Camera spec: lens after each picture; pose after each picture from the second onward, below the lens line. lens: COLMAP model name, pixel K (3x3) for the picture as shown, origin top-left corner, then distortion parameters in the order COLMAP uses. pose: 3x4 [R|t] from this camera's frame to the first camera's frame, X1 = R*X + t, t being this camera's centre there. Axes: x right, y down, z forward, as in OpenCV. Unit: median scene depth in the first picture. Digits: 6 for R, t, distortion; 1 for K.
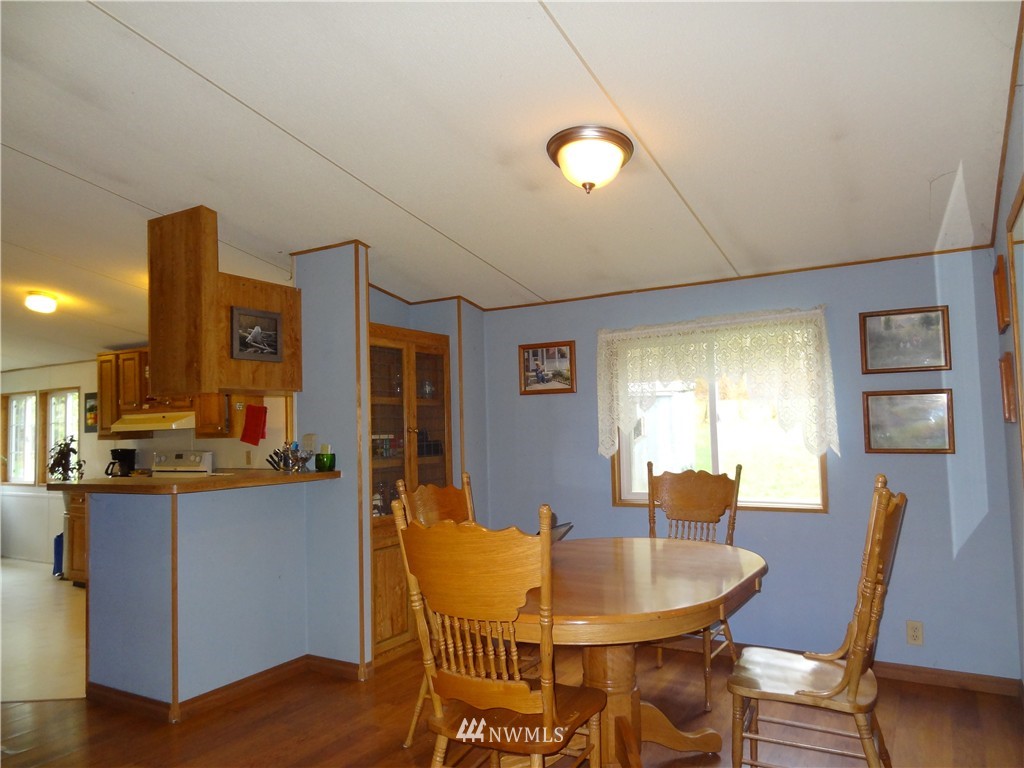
lens RADIAL K [[714.9, 0, 512.0], [0, 714.9, 384.0], [0, 0, 1]] dist [0.000087, 0.005401]
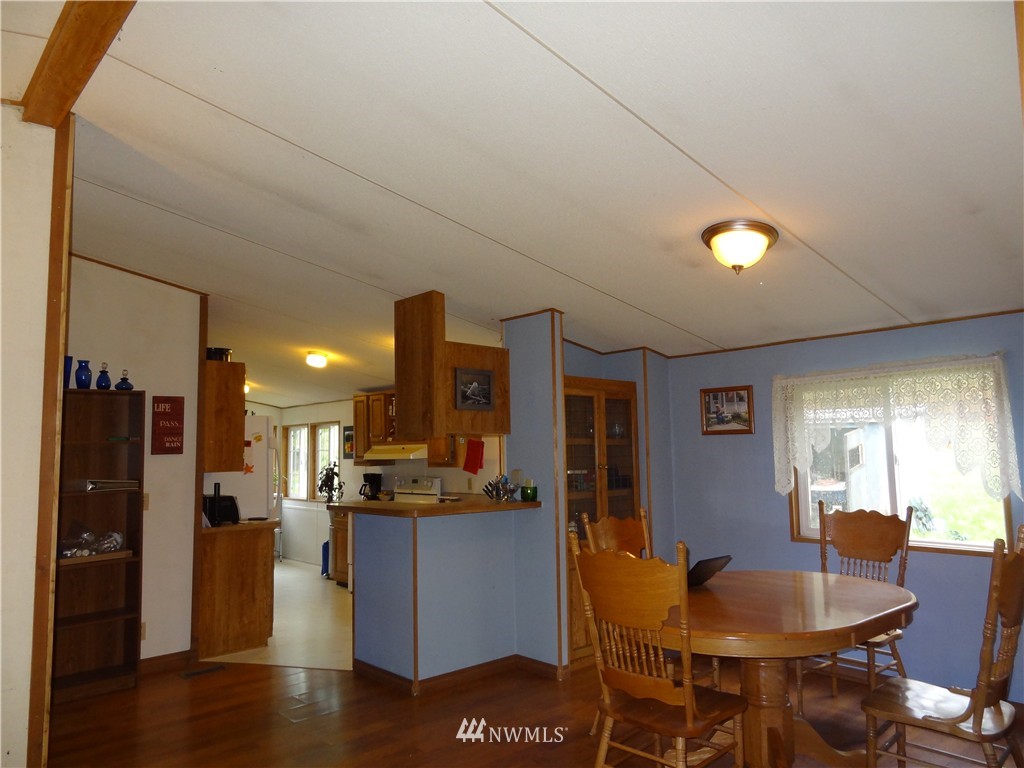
lens RADIAL K [[718.5, 0, 516.0], [0, 718.5, 380.8], [0, 0, 1]] dist [-0.010933, 0.004683]
pose [[0.957999, -0.017122, -0.286258, 0.065090], [0.007796, 0.999402, -0.033688, -0.038617], [0.286664, 0.030041, 0.957560, -0.162984]]
